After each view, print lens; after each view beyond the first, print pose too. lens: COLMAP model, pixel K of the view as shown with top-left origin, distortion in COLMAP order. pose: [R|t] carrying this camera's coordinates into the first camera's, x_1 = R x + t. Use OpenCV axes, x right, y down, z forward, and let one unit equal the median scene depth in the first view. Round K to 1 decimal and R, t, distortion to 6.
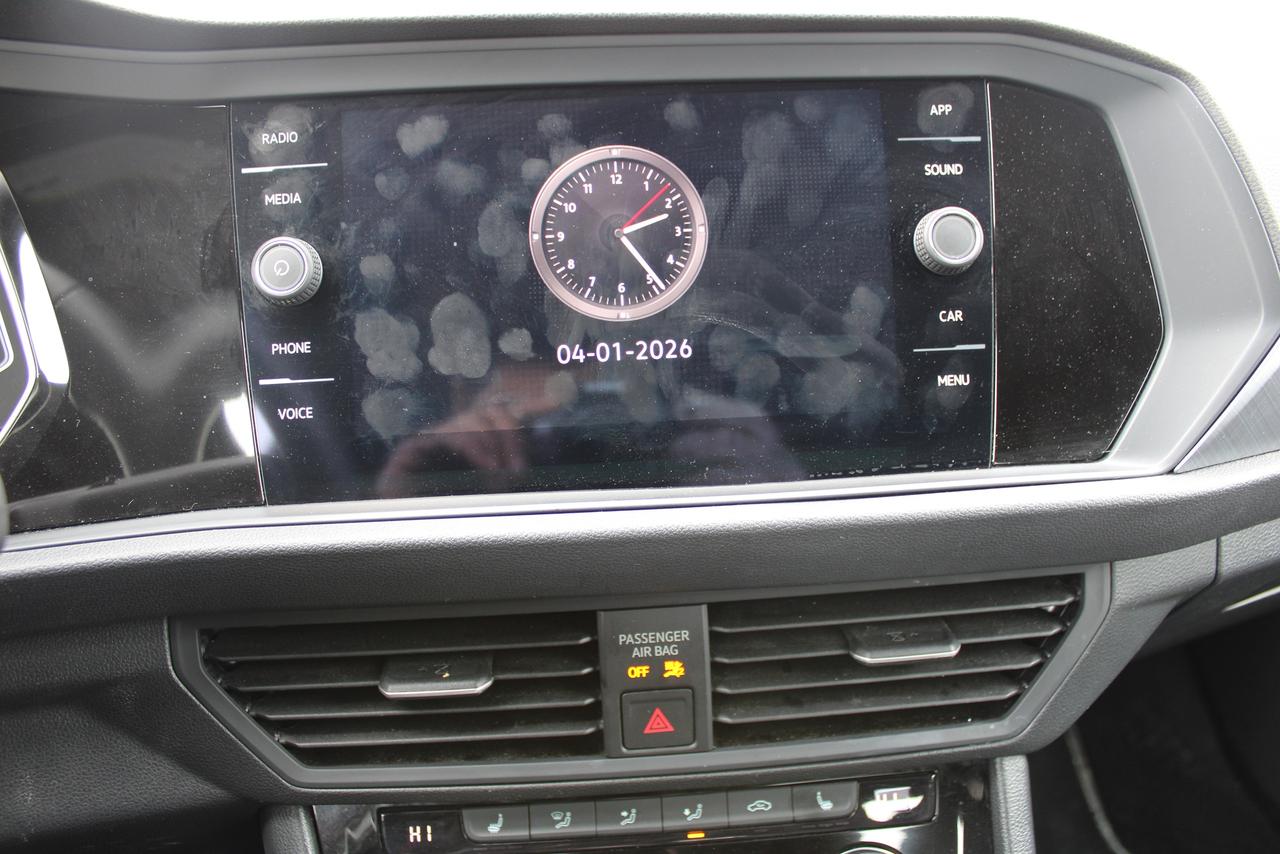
lens RADIAL K [[1070.4, 0, 640.0], [0, 1070.4, 427.0], [0, 0, 1]] dist [-0.171855, 0.146100]
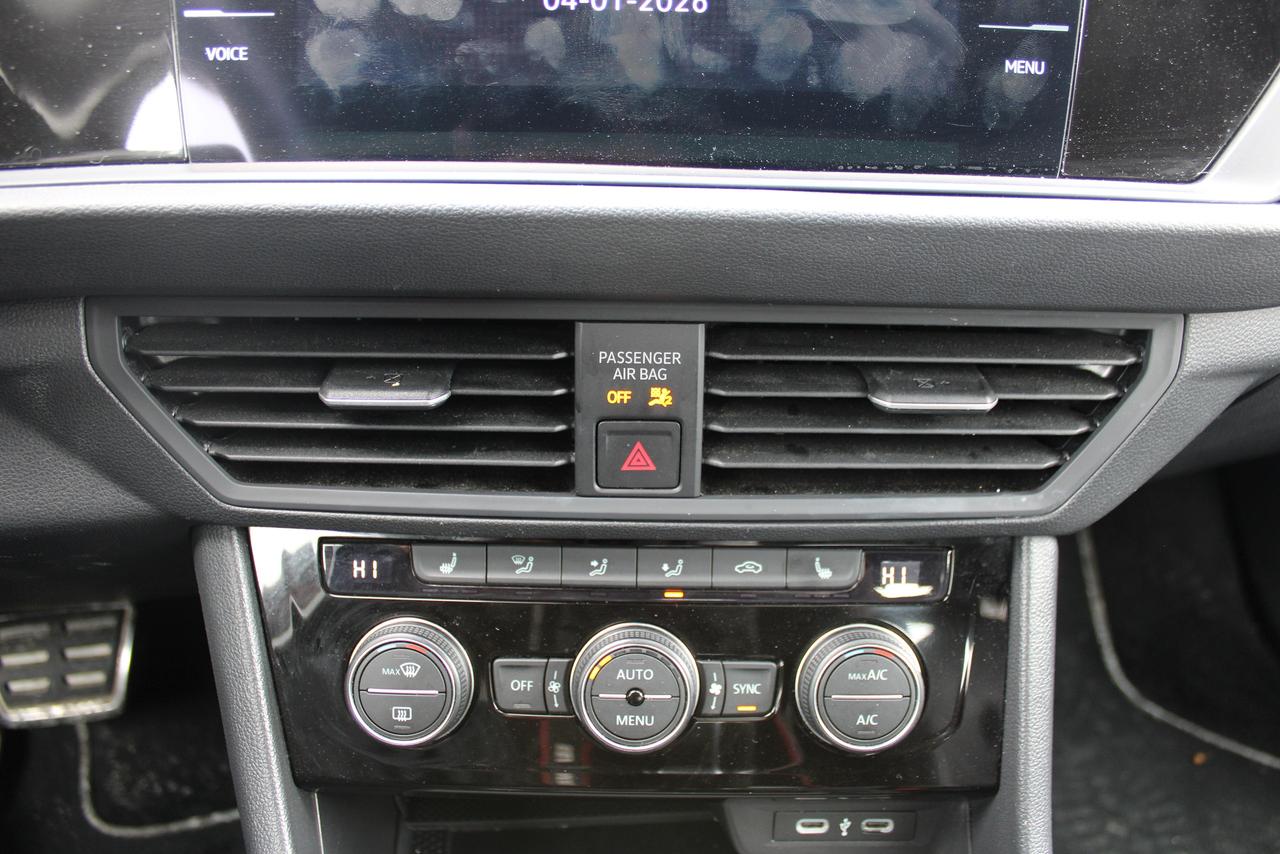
lens RADIAL K [[1070.4, 0, 640.0], [0, 1070.4, 427.0], [0, 0, 1]] dist [-0.171855, 0.146100]
pose [[0.996888, 0.075344, -0.023186, 0.037087], [-0.070376, 0.983125, 0.168857, 0.106955], [0.035517, -0.166700, 0.985368, 0.143834]]
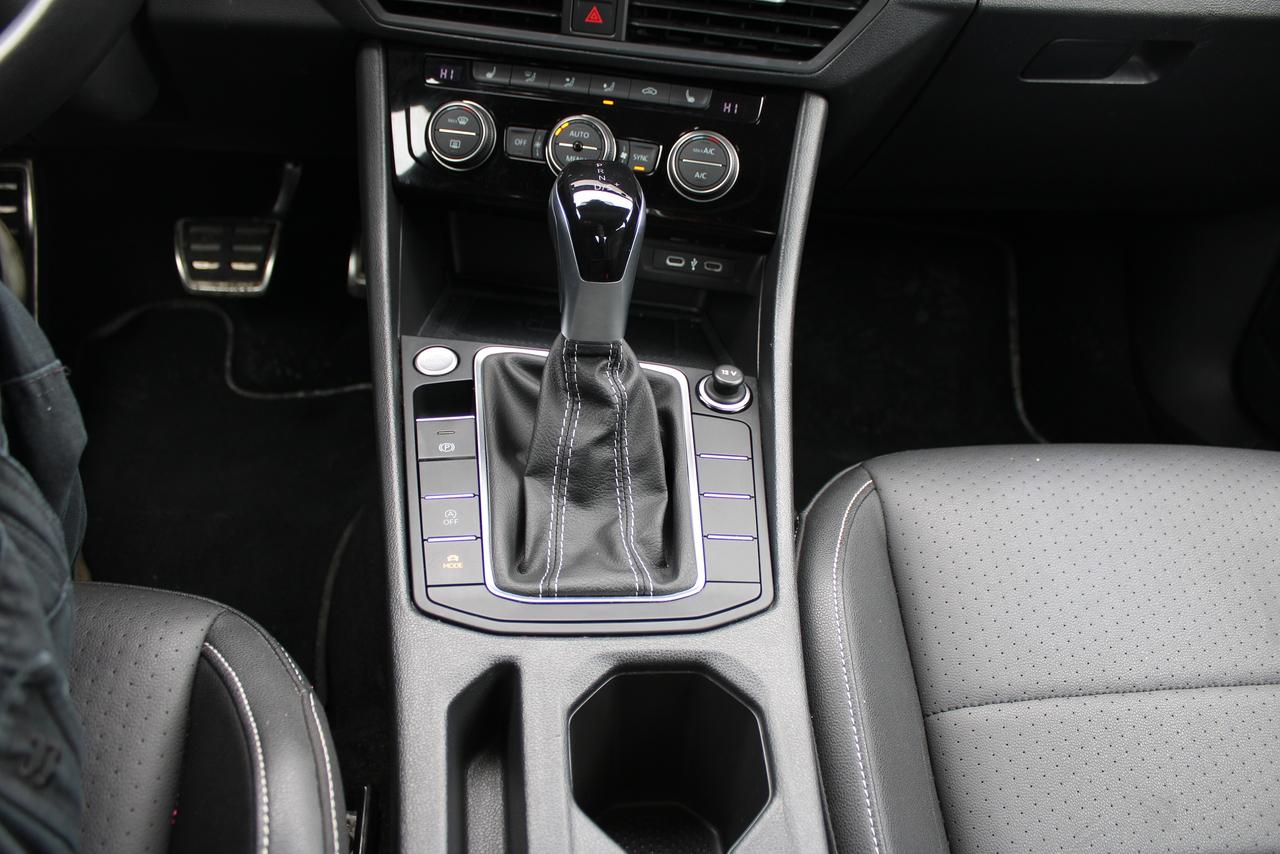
lens RADIAL K [[1070.4, 0, 640.0], [0, 1070.4, 427.0], [0, 0, 1]] dist [-0.171855, 0.146100]
pose [[0.972689, 0.212503, -0.093374, 0.379180], [-0.180995, 0.946250, 0.268050, 0.440184], [0.145317, -0.243829, 0.958869, -0.719108]]
